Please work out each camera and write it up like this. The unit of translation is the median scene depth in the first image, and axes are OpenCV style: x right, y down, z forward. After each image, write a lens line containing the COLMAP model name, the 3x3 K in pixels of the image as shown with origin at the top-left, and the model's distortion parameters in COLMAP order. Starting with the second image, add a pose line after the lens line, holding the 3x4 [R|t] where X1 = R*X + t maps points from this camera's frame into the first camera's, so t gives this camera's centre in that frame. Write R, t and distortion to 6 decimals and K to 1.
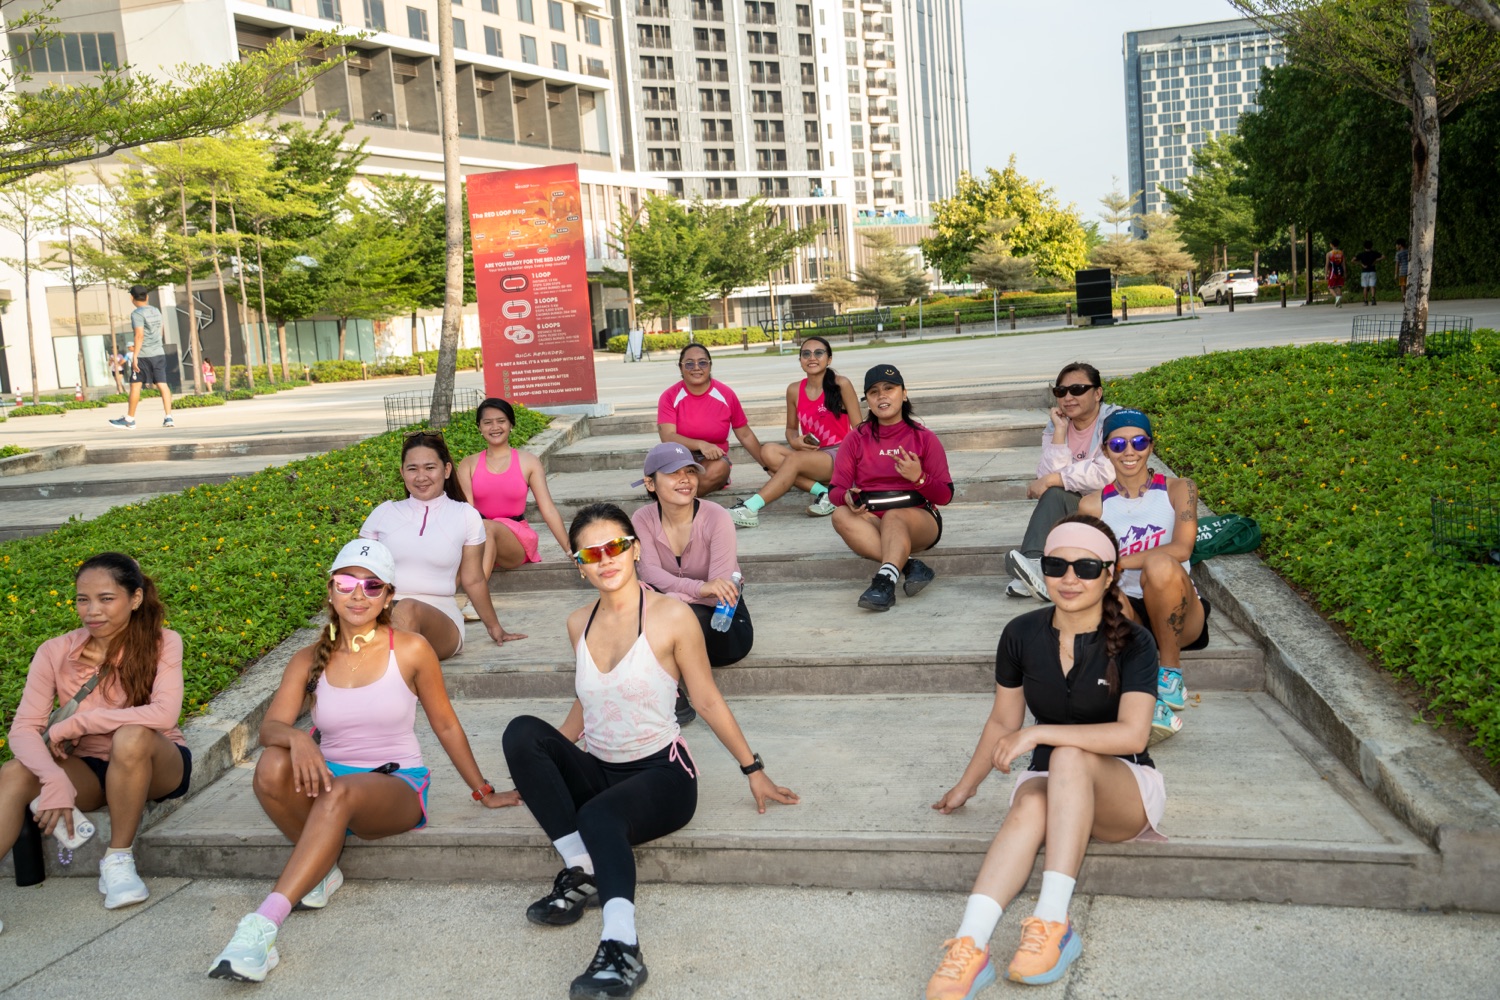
lens RADIAL K [[1656.1, 0, 753.0], [0, 1656.1, 461.6], [0, 0, 1]] dist [0.159102, 0.000000]
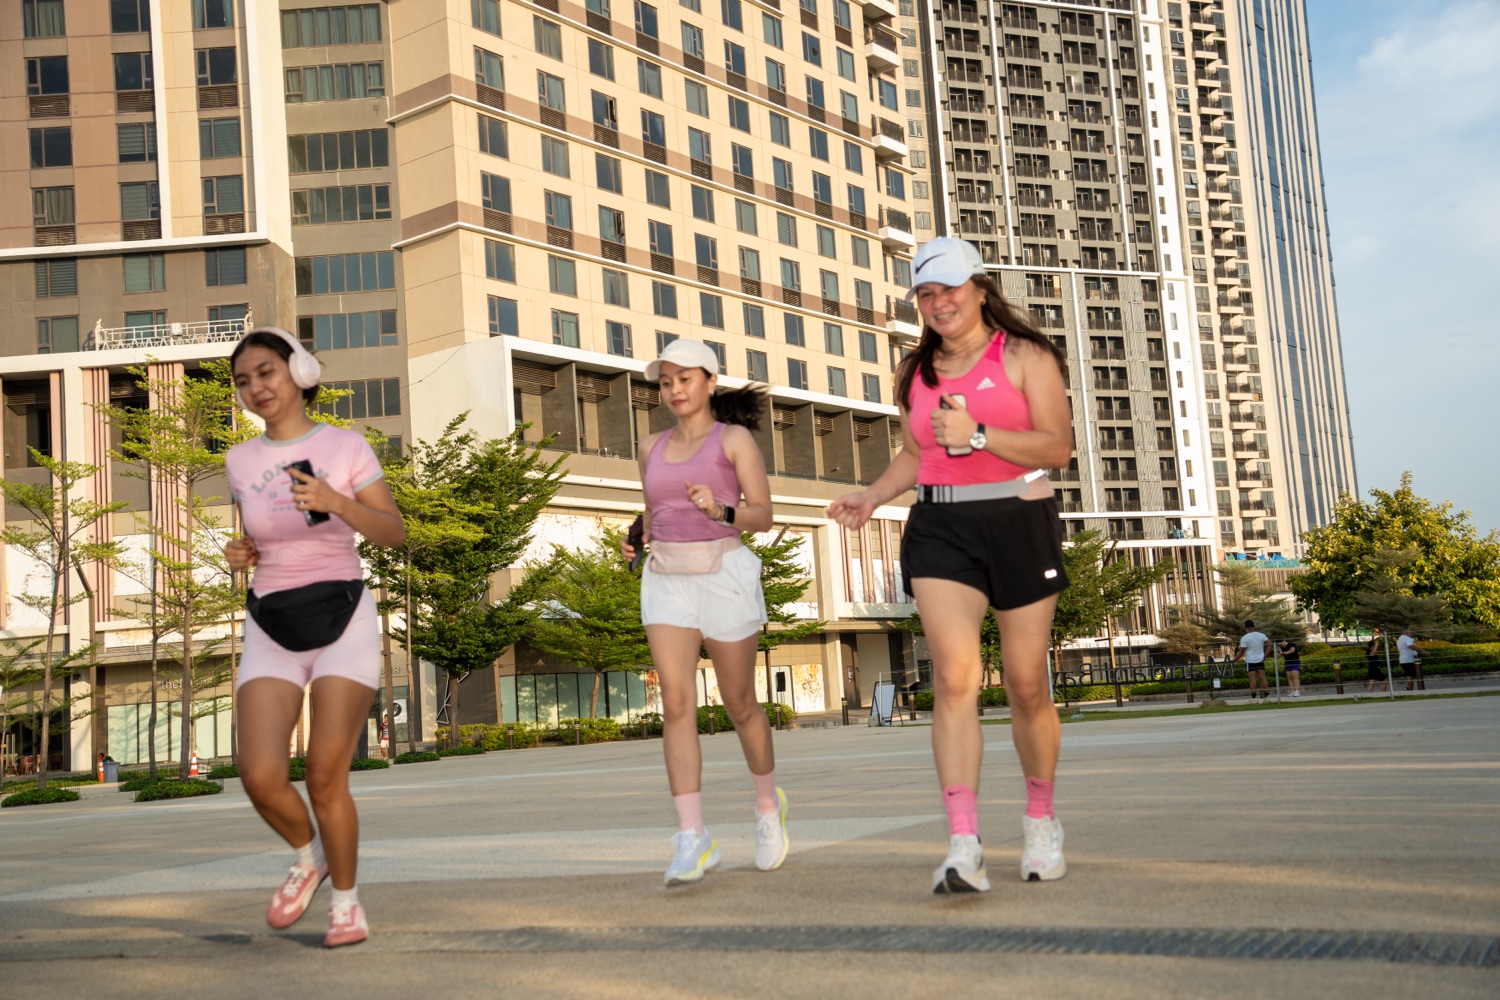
lens RADIAL K [[1670.1, 0, 748.8], [0, 1670.1, 490.4], [0, 0, 1]] dist [0.151406, 0.000000]
pose [[0.976140, -0.020405, -0.216181, 0.017619], [-0.021498, 0.981602, -0.189725, -0.008912], [0.216075, 0.189845, 0.957742, 0.108201]]
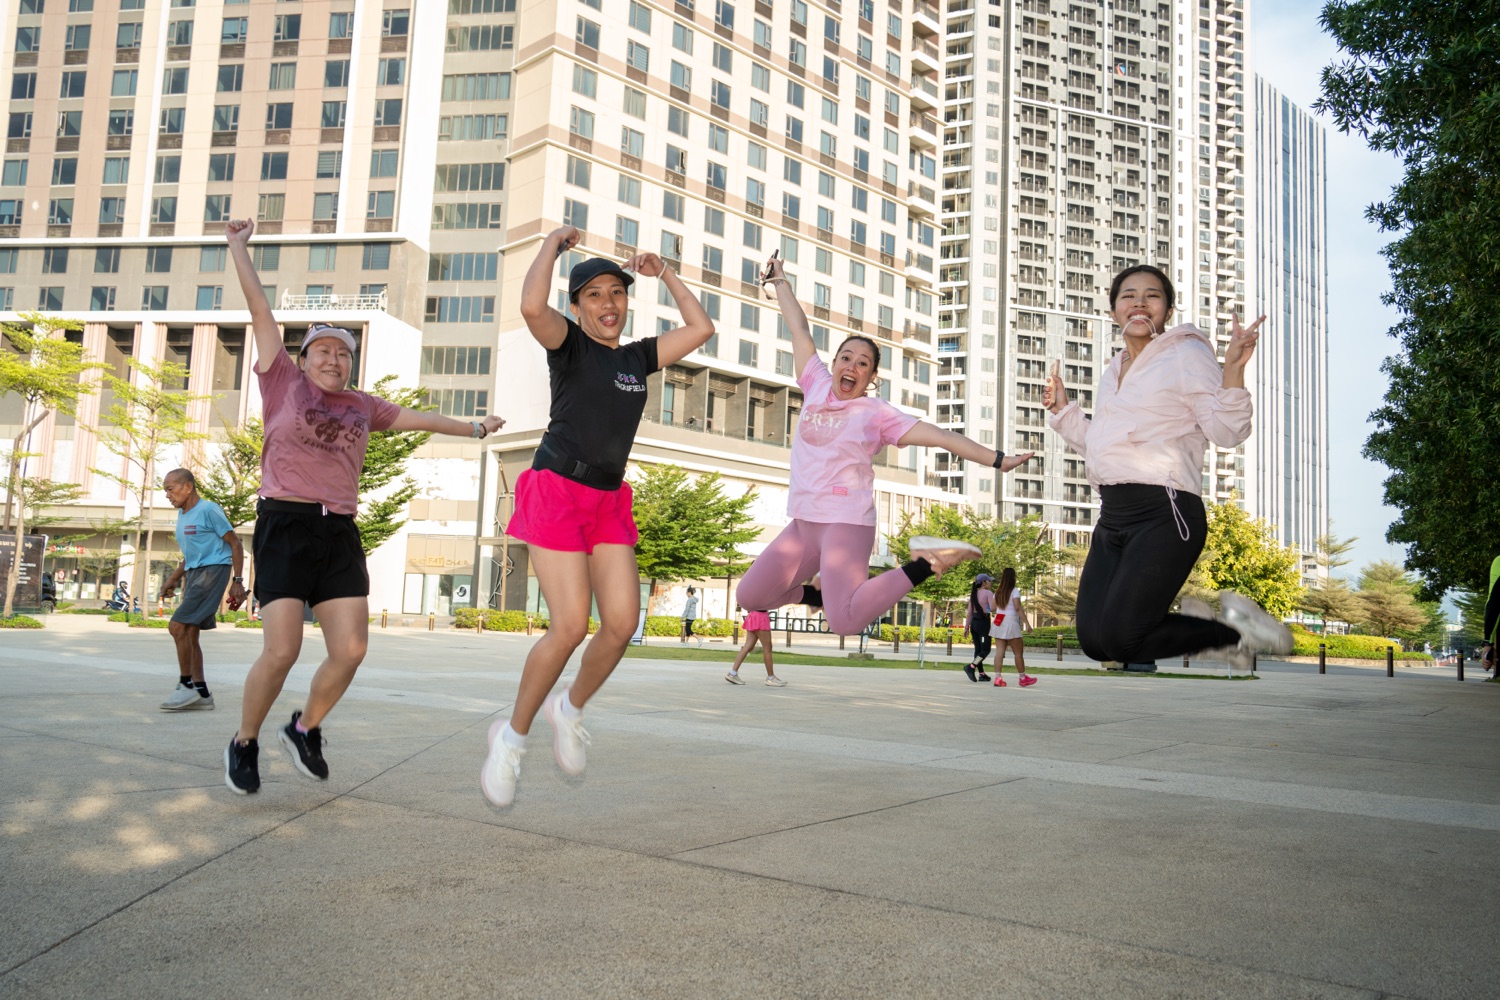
lens RADIAL K [[1214.1, 0, 750.7], [0, 1214.1, 493.5], [0, 0, 1]] dist [-0.042192, 0.041112]
pose [[0.935020, 0.081894, -0.345008, 0.101591], [-0.141436, 0.978351, -0.151082, -0.023459], [0.325166, 0.190061, 0.926361, 0.176616]]
